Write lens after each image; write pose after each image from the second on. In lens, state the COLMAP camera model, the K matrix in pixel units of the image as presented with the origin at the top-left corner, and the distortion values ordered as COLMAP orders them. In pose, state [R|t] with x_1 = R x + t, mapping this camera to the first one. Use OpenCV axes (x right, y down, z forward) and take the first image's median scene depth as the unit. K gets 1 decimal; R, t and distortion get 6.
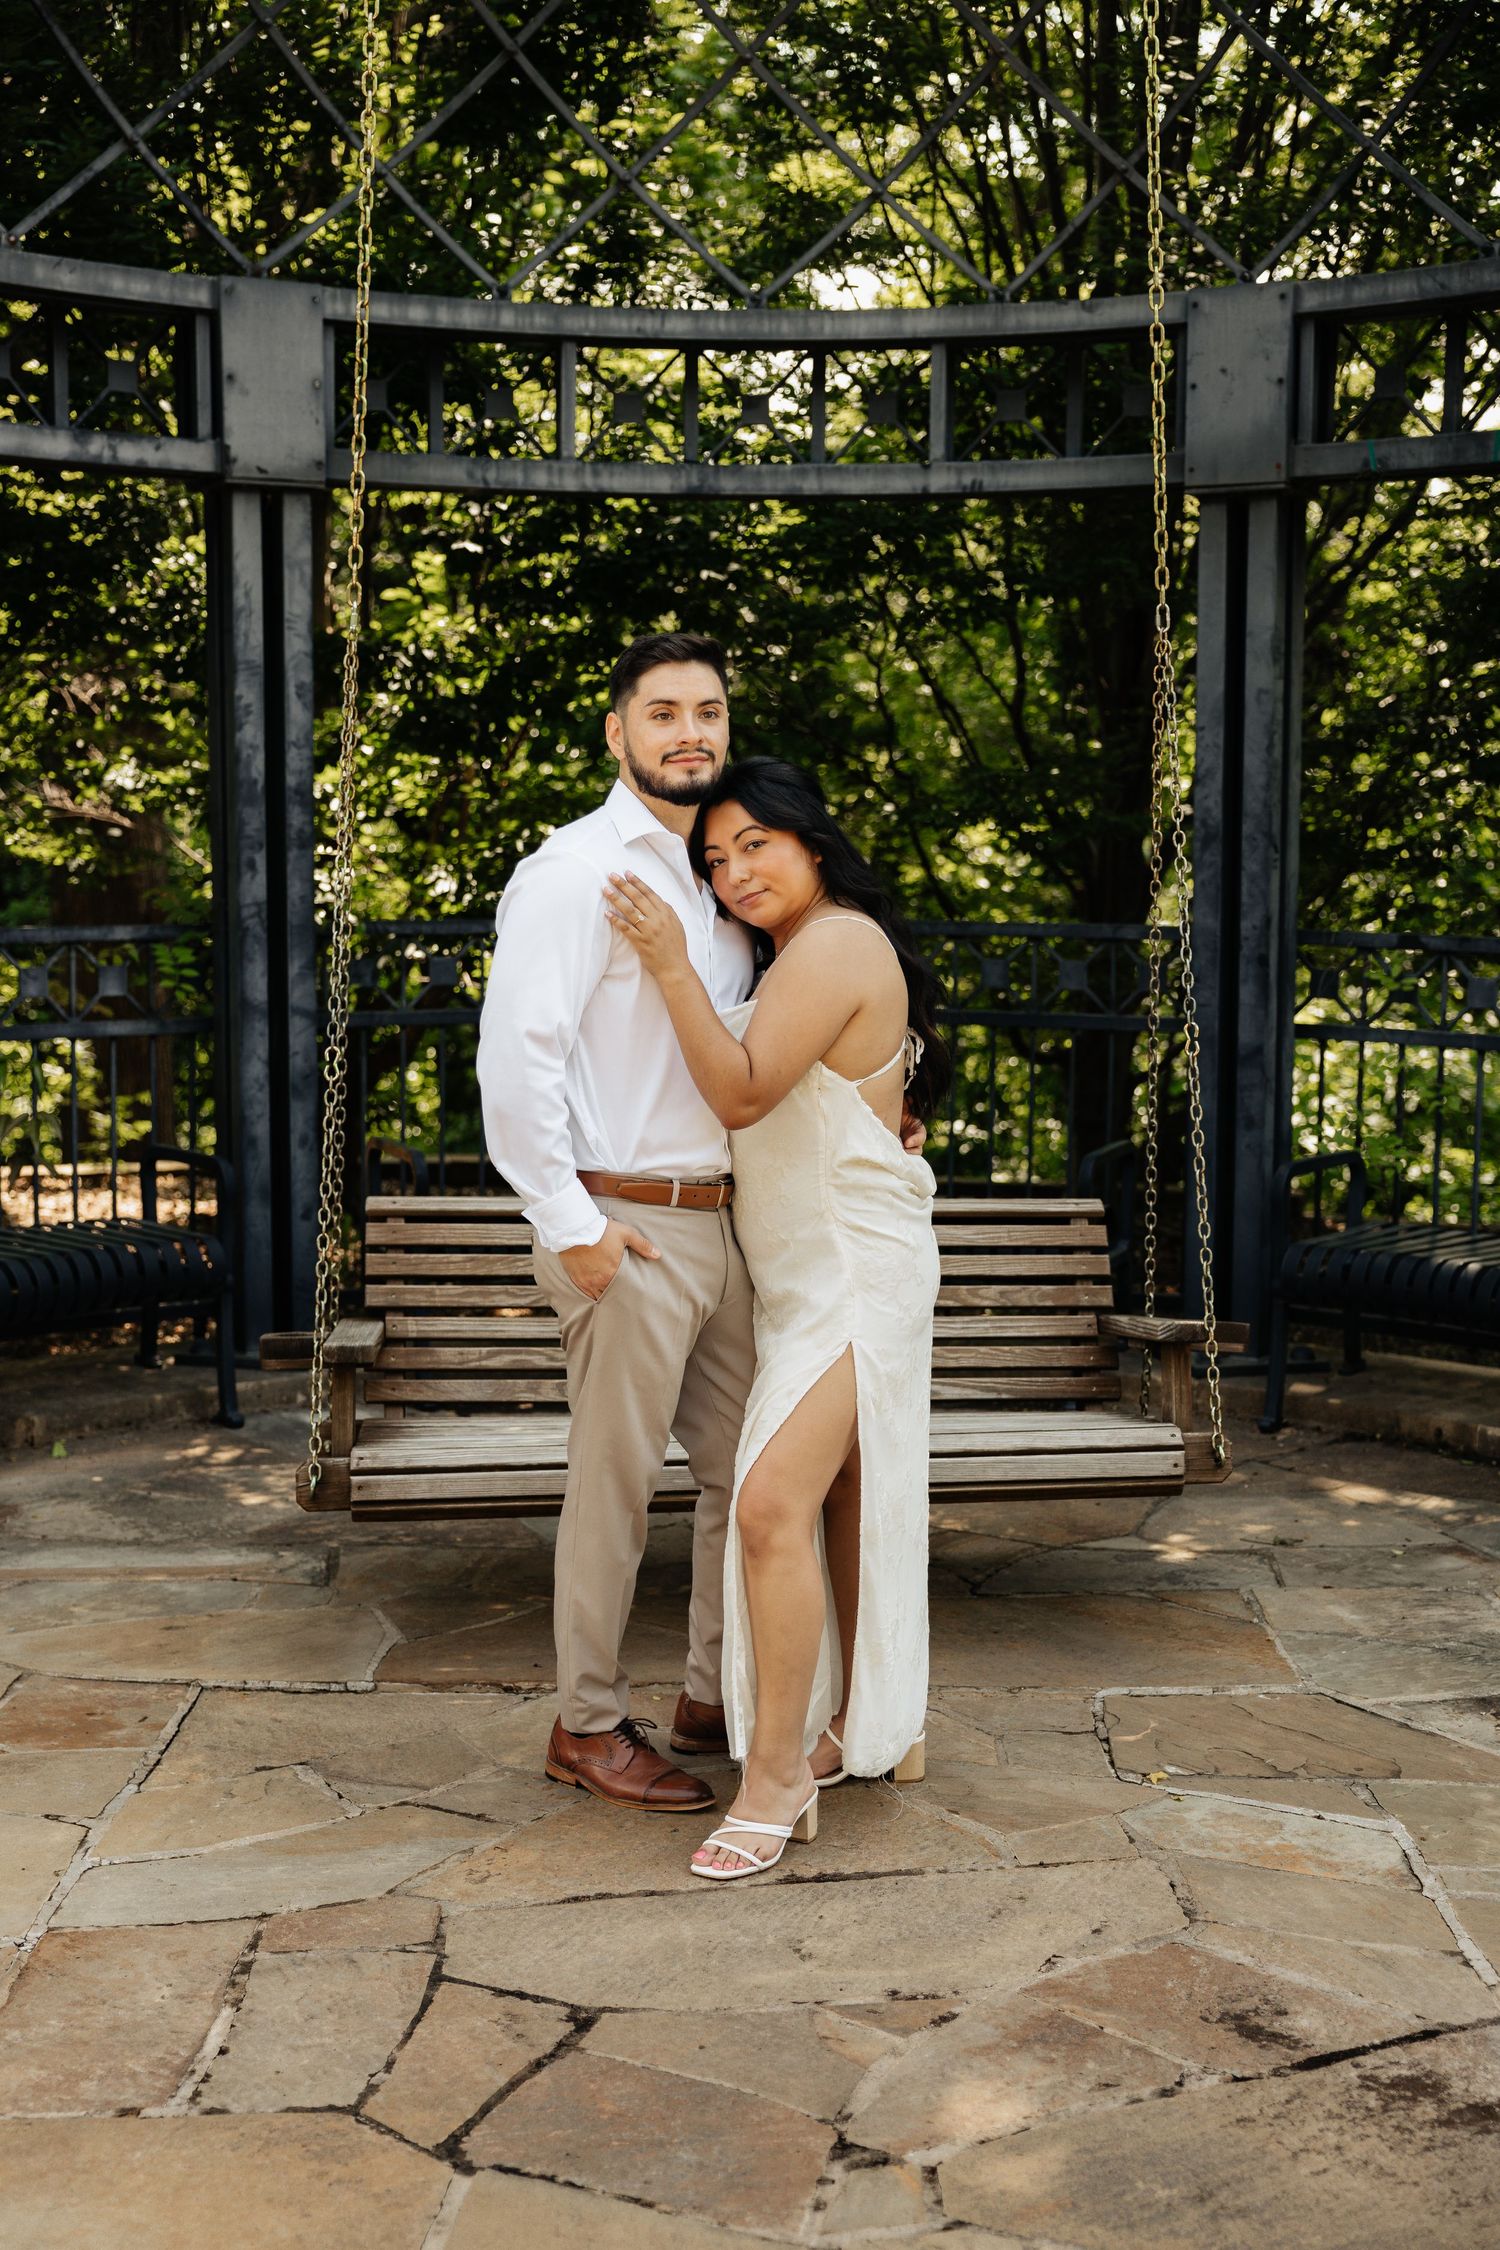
lens RADIAL K [[2831.2, 0, 750.0], [0, 2831.2, 1125.0], [0, 0, 1]] dist [0.020316, -0.001588]
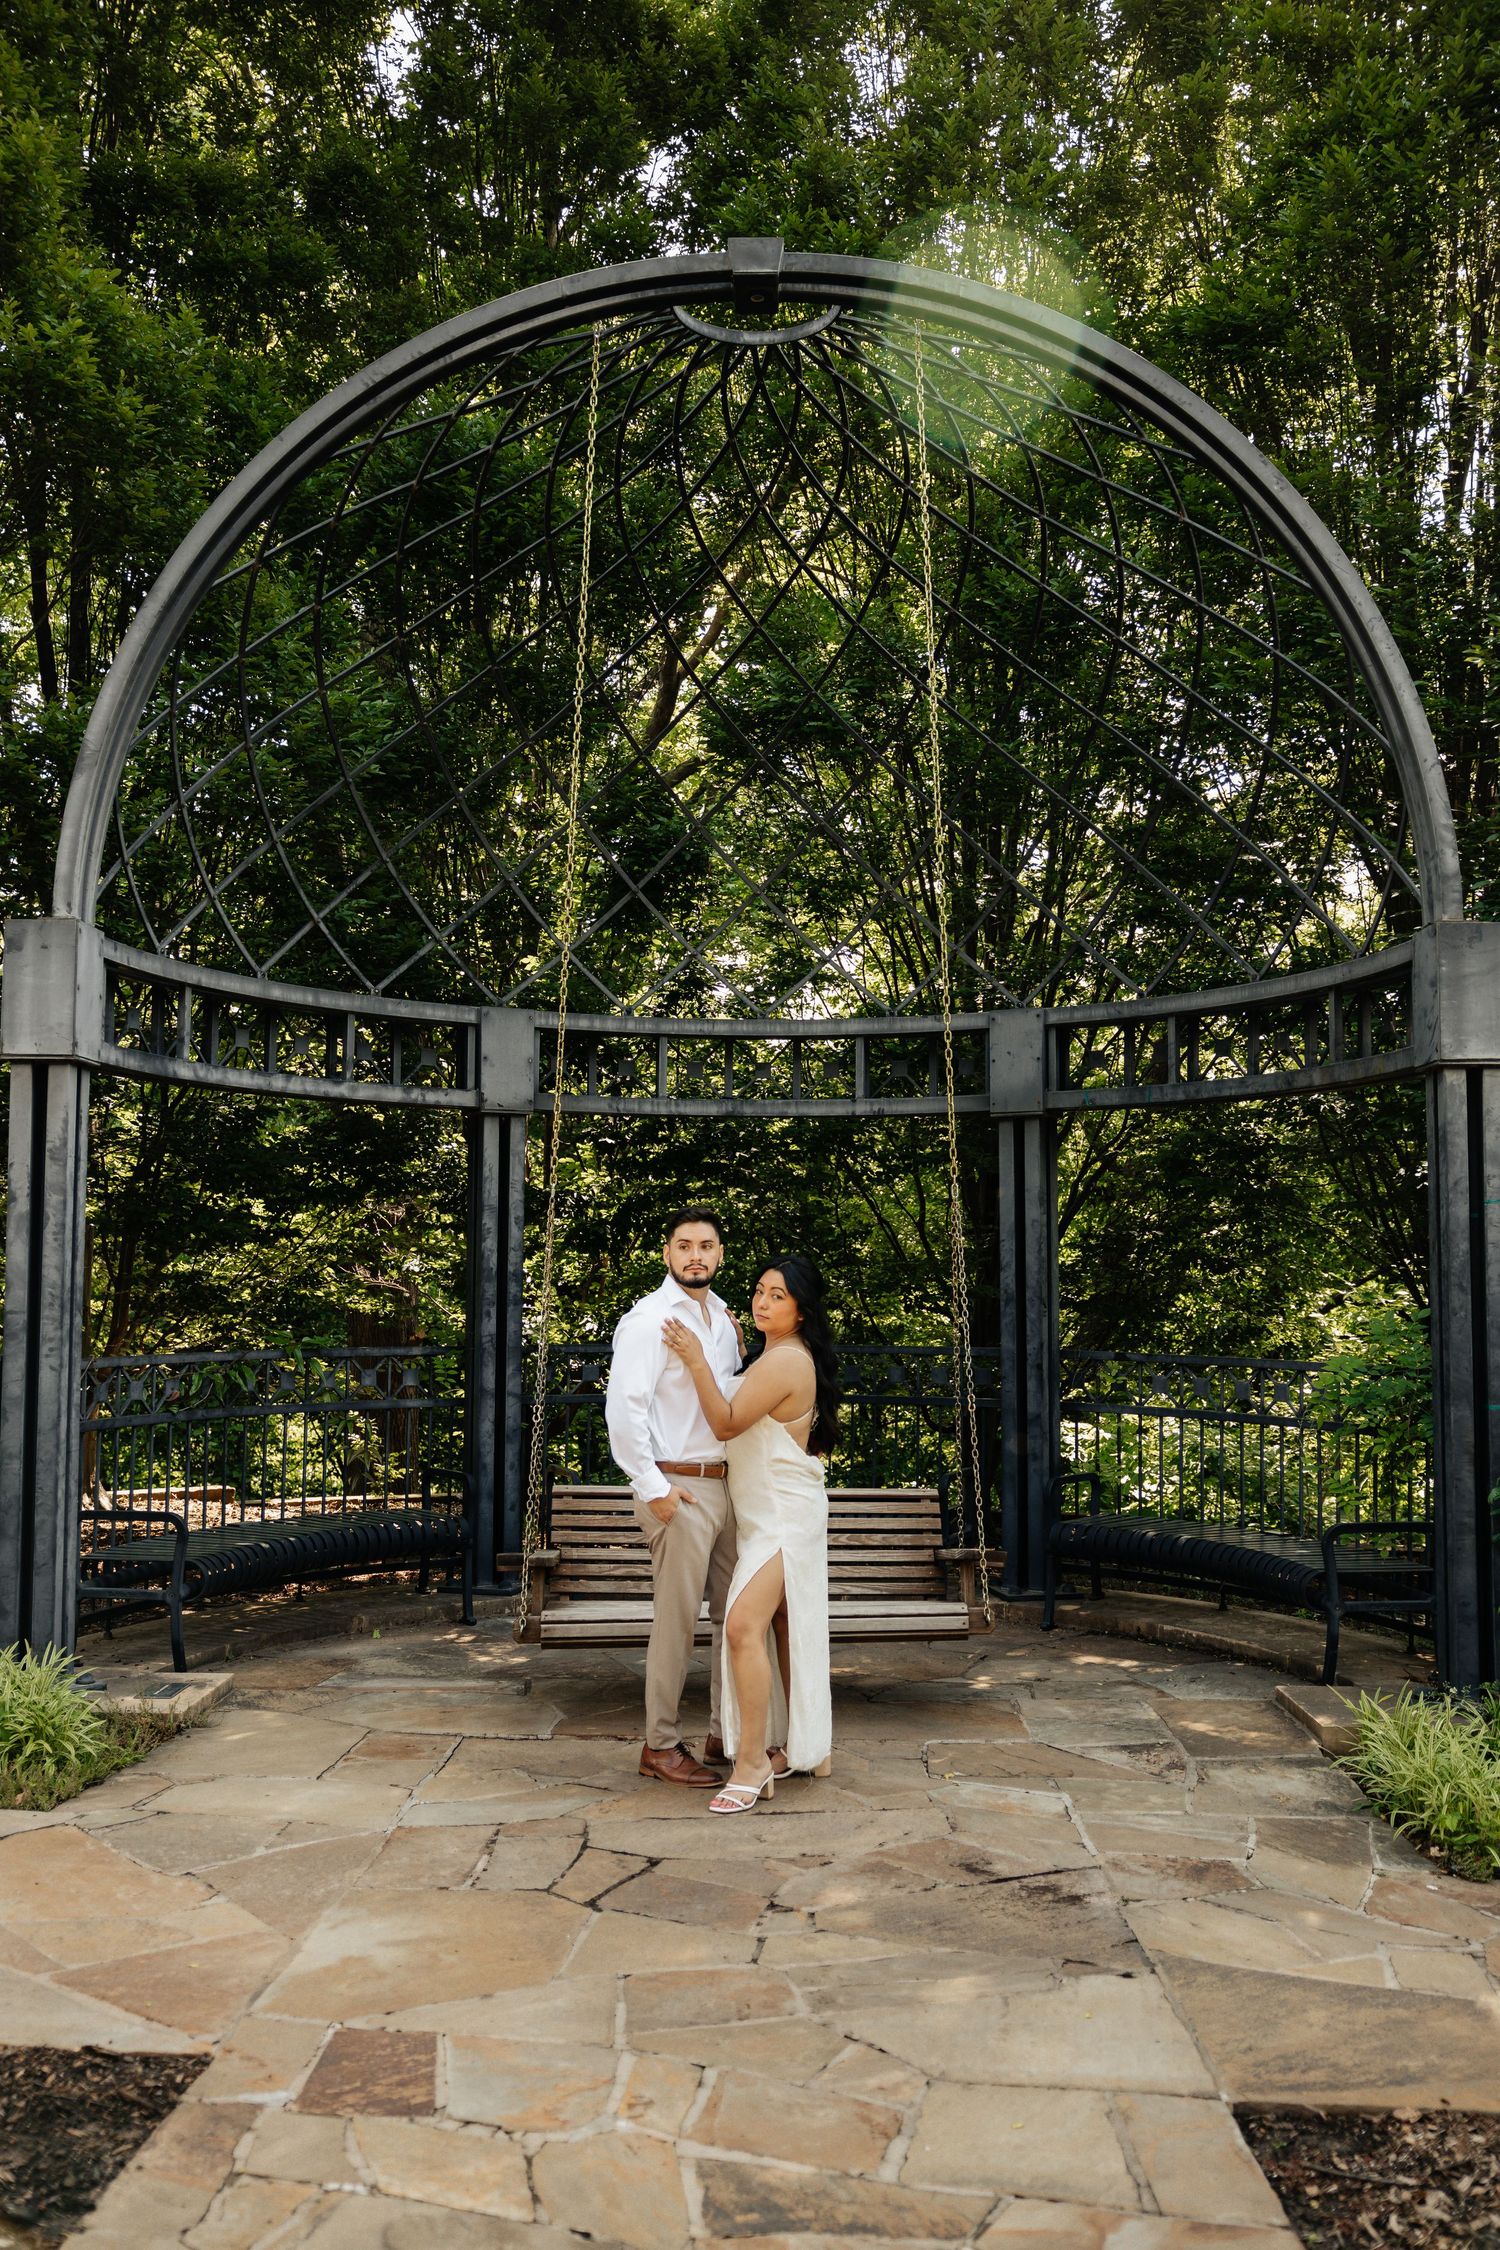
lens RADIAL K [[2076.6, 0, 750.0], [0, 2076.6, 1125.0], [0, 0, 1]] dist [-0.060724, 0.001835]
pose [[0.999635, -0.001019, -0.026979, 0.044024], [-0.003914, 0.983257, -0.182184, 0.046041], [0.026713, 0.182223, 0.982894, -0.488216]]
